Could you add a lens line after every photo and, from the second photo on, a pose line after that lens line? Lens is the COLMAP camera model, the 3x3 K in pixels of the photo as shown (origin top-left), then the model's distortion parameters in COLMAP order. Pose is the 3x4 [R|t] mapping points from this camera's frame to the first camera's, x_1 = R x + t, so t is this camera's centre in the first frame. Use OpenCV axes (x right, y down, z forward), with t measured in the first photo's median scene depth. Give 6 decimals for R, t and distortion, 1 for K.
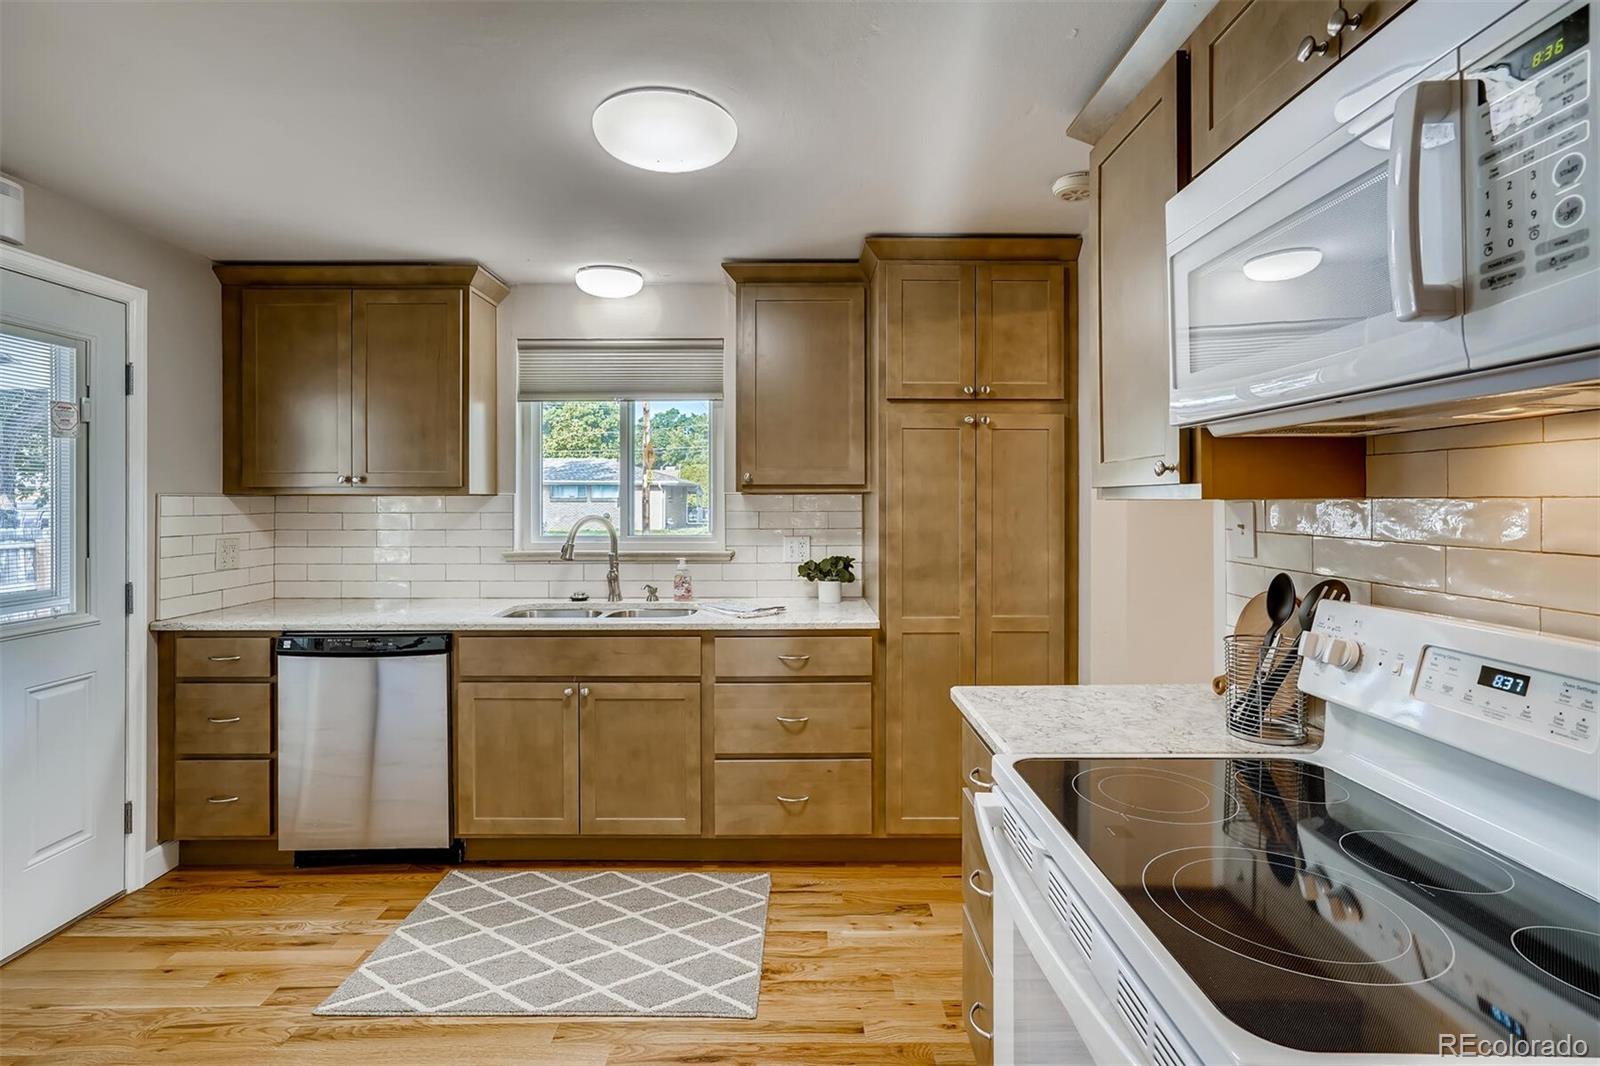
lens RADIAL K [[763.3, 0, 795.8], [0, 763.3, 507.5], [0, 0, 1]] dist [-0.020233, 0.018567]
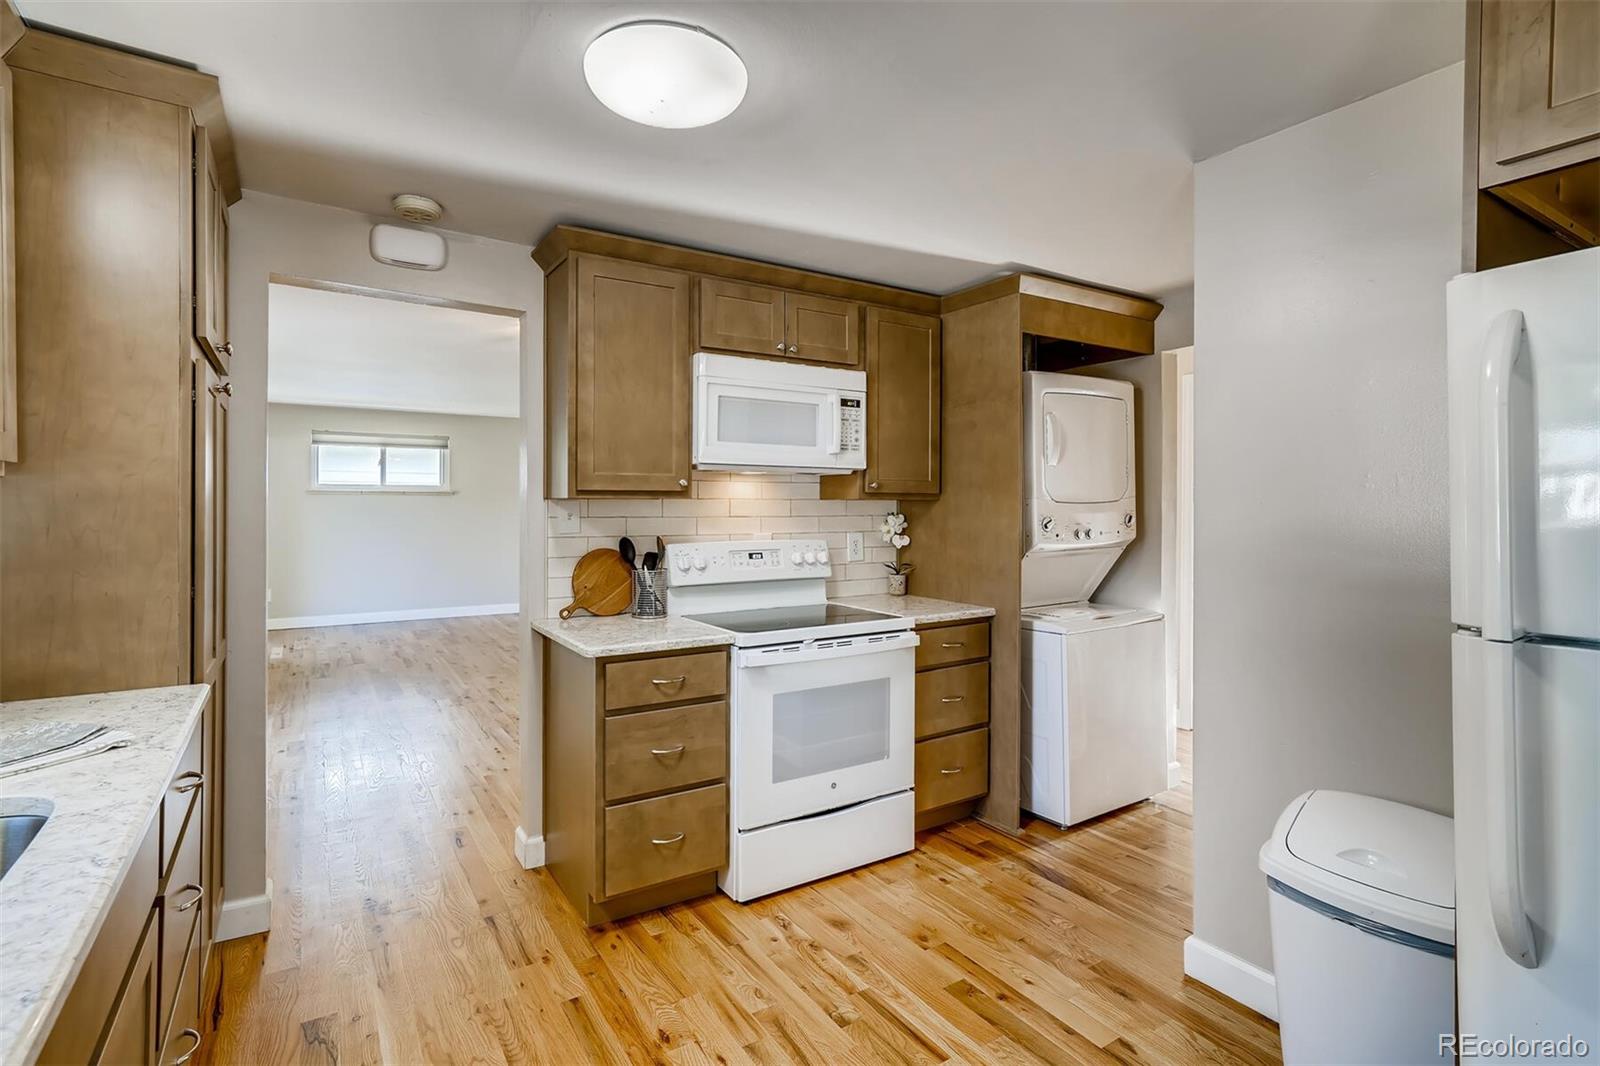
lens RADIAL K [[779.4, 0, 795.8], [0, 779.4, 502.3], [0, 0, 1]] dist [0.000519, 0.001589]
pose [[-0.529399, 0.002617, 0.848369, -0.709135], [0.003874, 0.999992, -0.000667, 0.001529], [-0.848364, 0.002933, -0.529405, 0.935176]]
